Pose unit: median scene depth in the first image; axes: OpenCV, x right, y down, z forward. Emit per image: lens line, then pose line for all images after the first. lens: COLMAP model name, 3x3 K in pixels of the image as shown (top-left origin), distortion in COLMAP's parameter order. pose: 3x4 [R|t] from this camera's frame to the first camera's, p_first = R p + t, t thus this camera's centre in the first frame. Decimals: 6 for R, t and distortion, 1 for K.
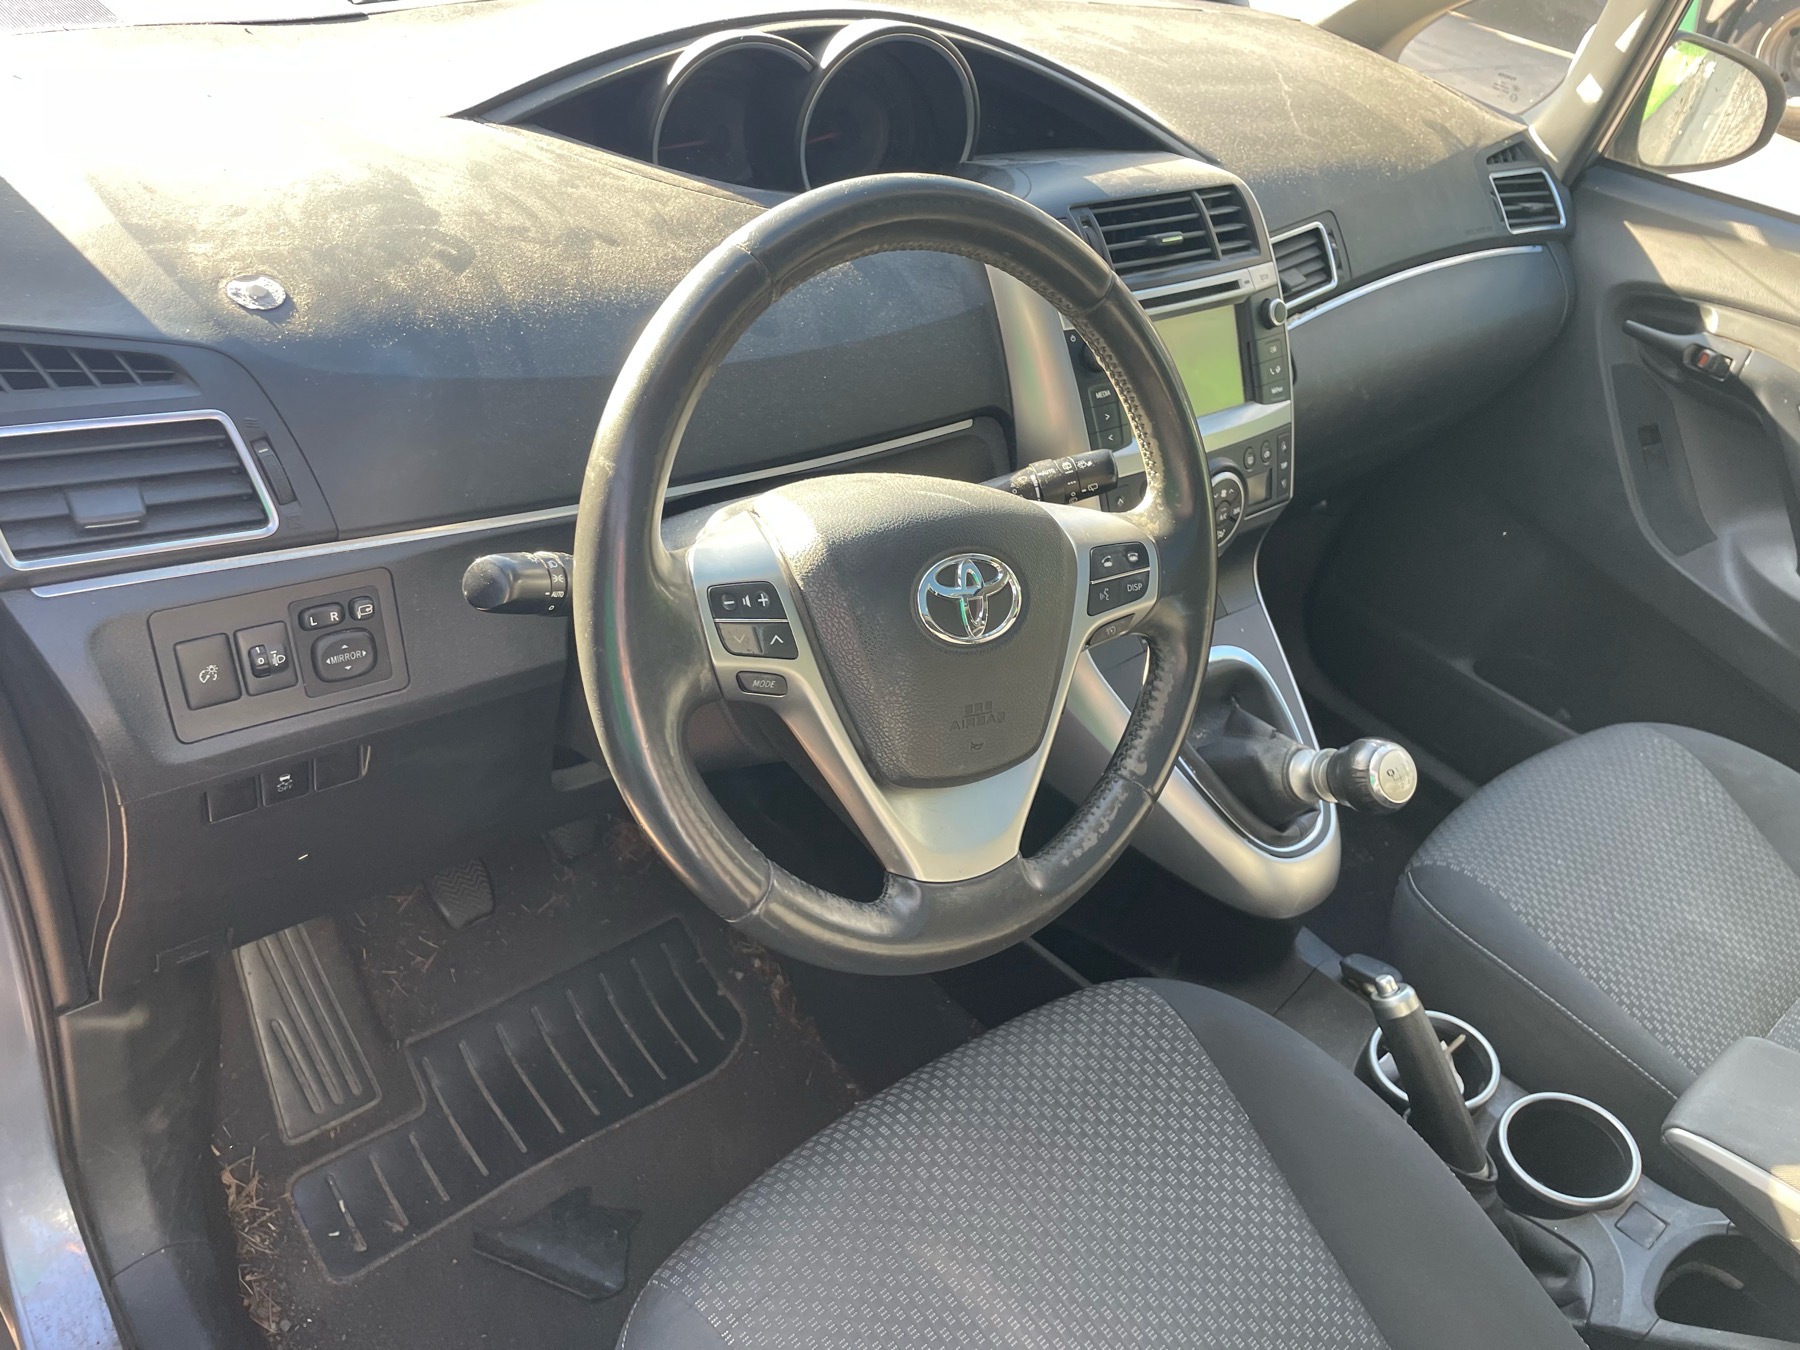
lens RADIAL K [[1351.7, 0, 894.3], [0, 1351.7, 686.4], [0, 0, 1]] dist [0.074644, -0.096476]
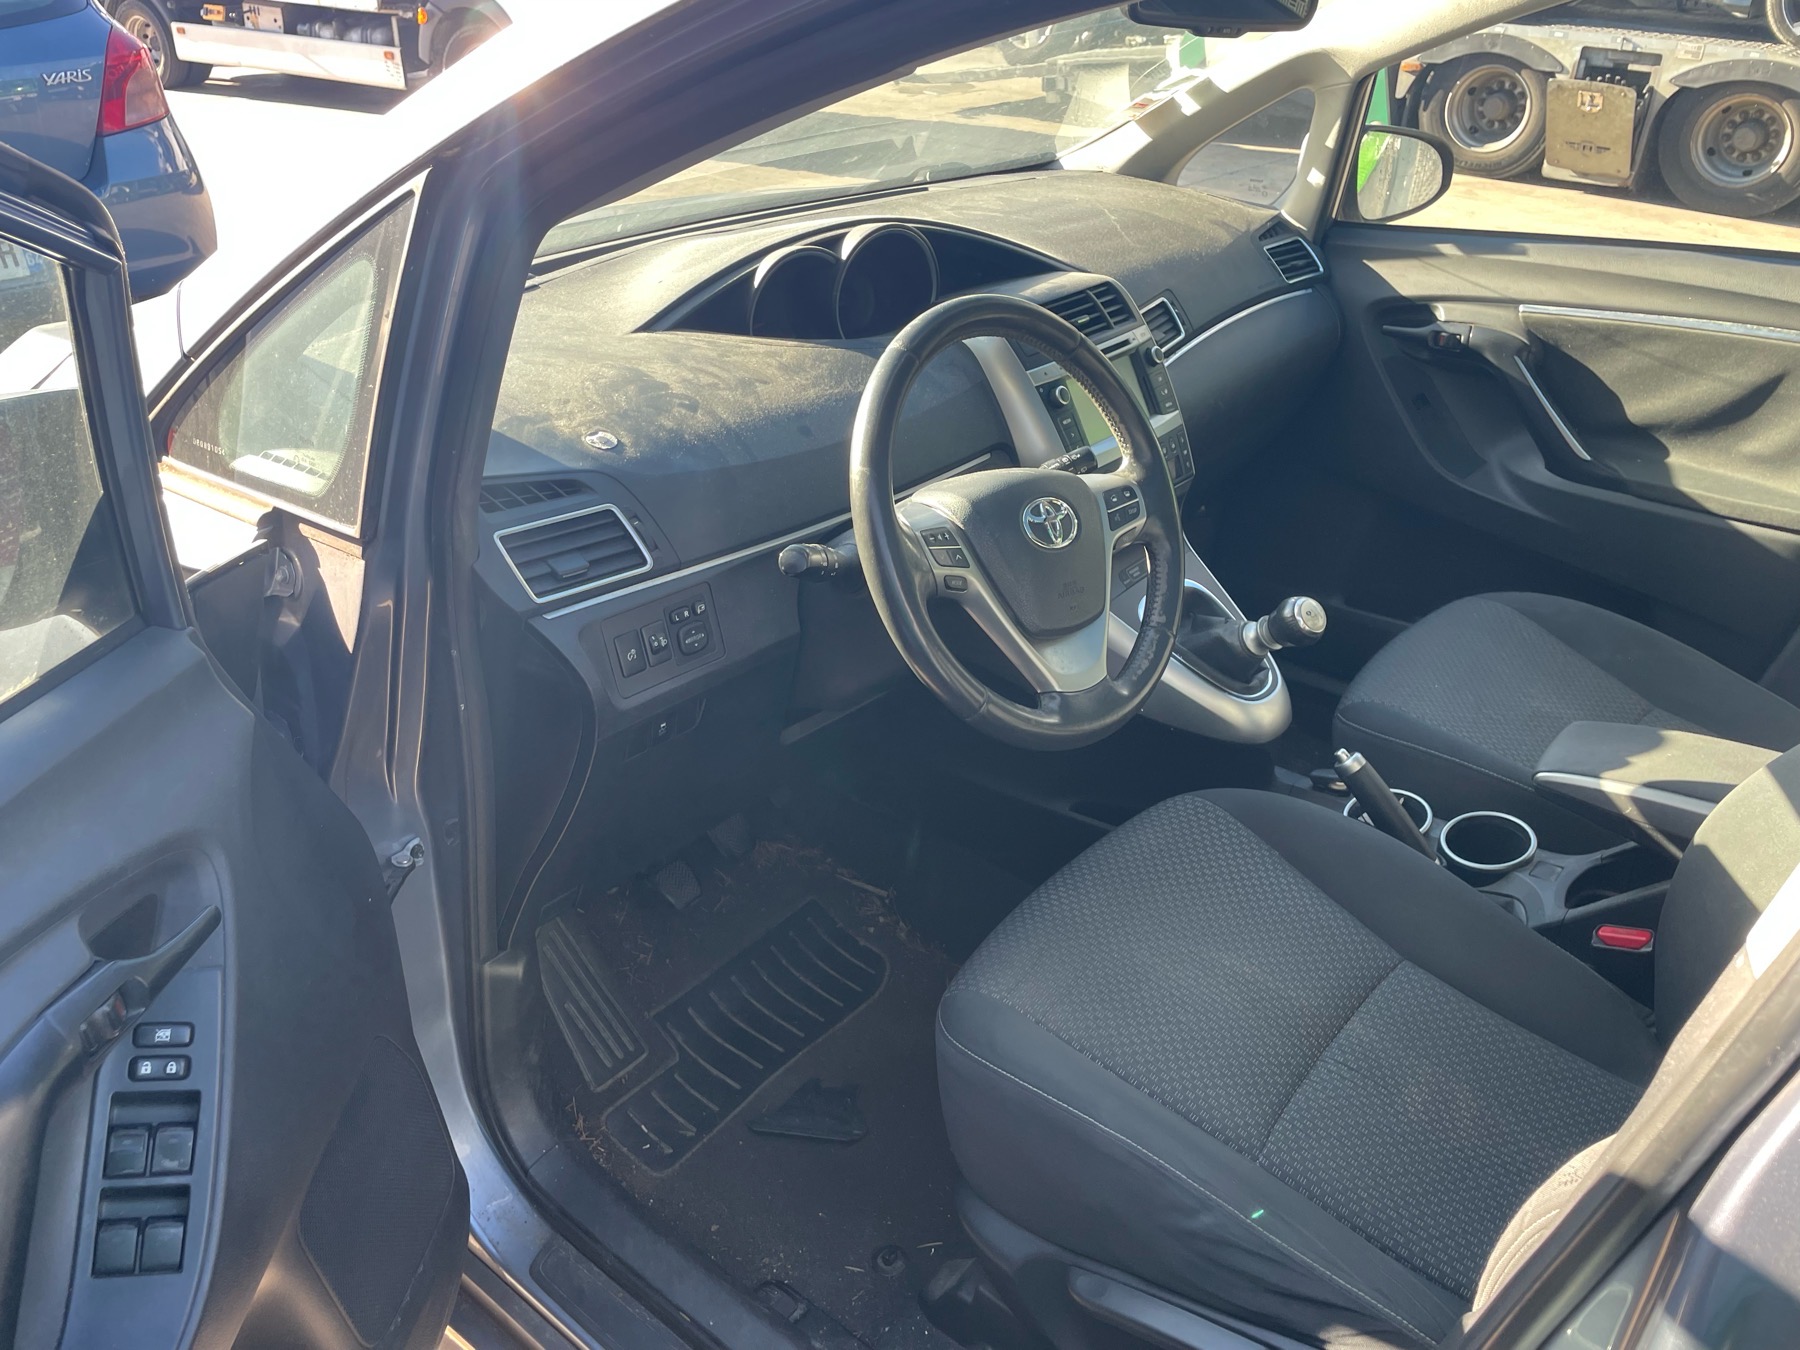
lens RADIAL K [[1344.0, 0, 872.2], [0, 1344.0, 683.2], [0, 0, 1]] dist [0.081353, -0.090109]
pose [[0.973792, -0.214504, 0.075610, -0.212571], [0.222150, 0.968329, -0.113969, 0.174391], [-0.048768, 0.127778, 0.990603, -0.413040]]
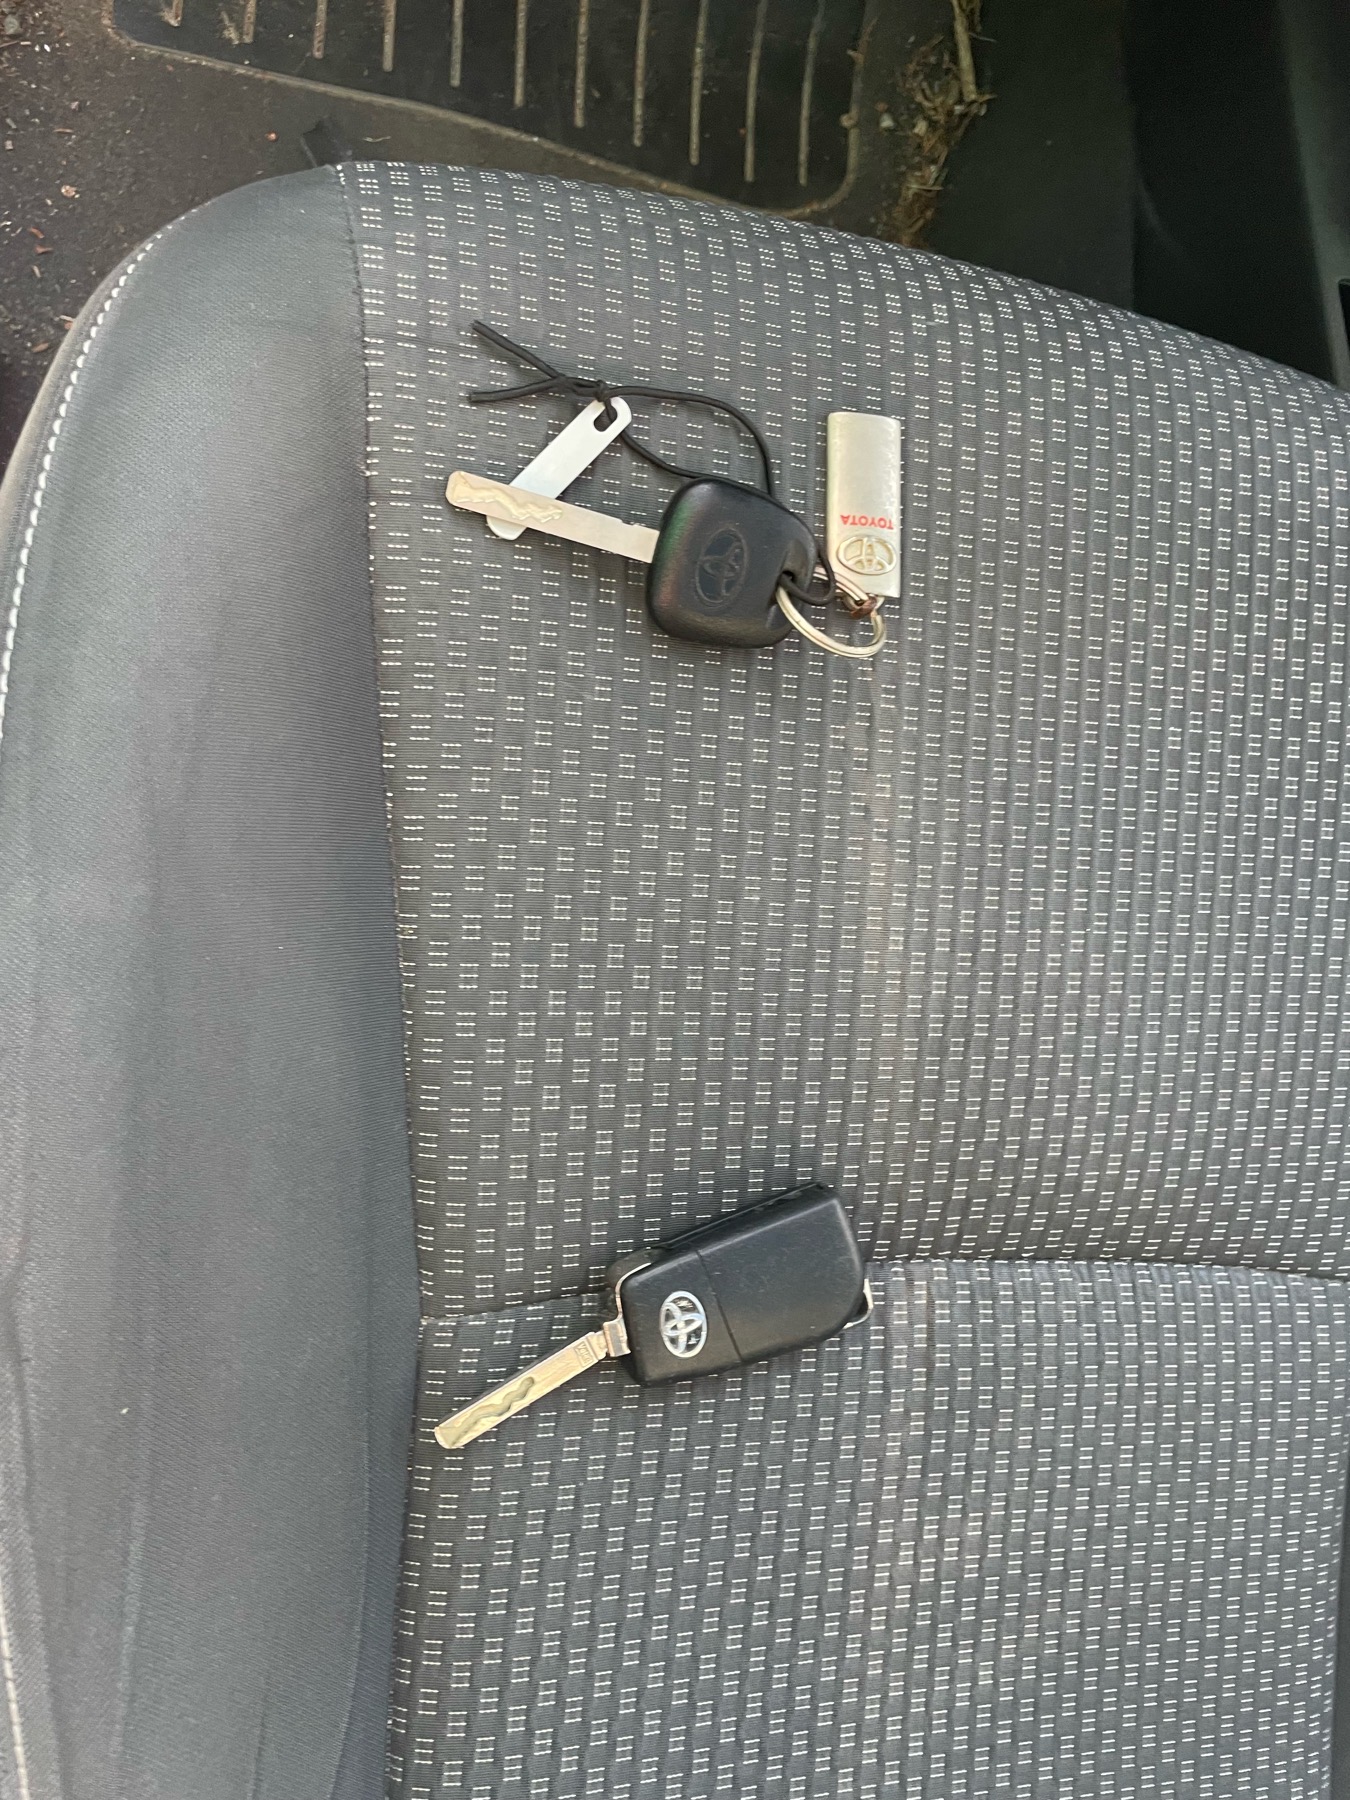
lens RADIAL K [[1351.7, 0, 705.0], [0, 1351.7, 900.1], [0, 0, 1]] dist [0.074644, -0.096476]
pose [[0.748134, 0.661307, 0.054492, 0.029406], [-0.582259, 0.614880, 0.531880, 0.196220], [0.318230, -0.429646, 0.845064, 0.403079]]
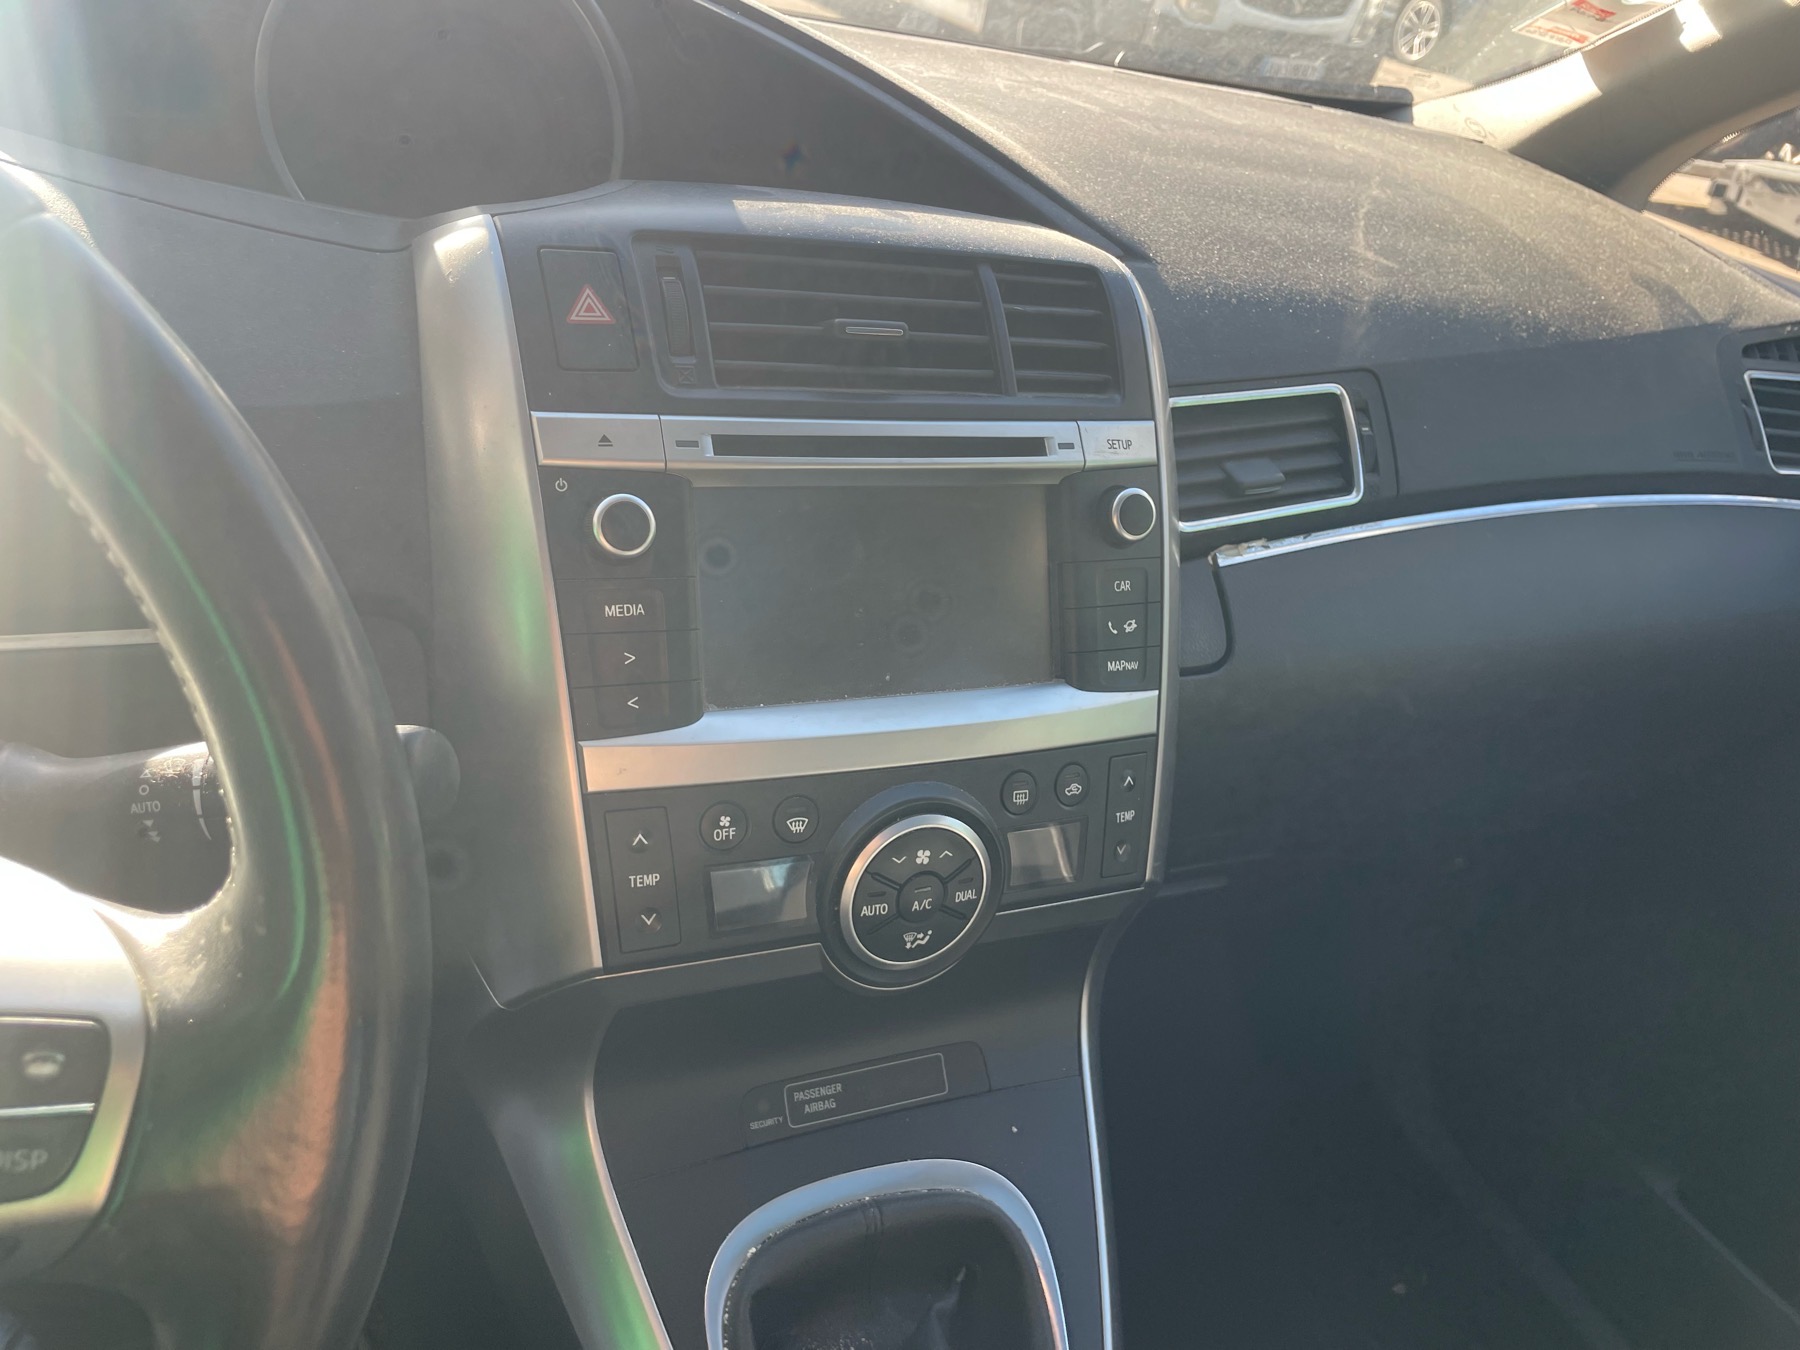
lens RADIAL K [[1351.7, 0, 894.3], [0, 1351.7, 686.4], [0, 0, 1]] dist [0.074644, -0.096476]
pose [[0.961151, 0.153698, -0.229271, 0.313522], [-0.186731, 0.973769, -0.130022, -0.129320], [0.203273, 0.167783, 0.964639, 0.502642]]
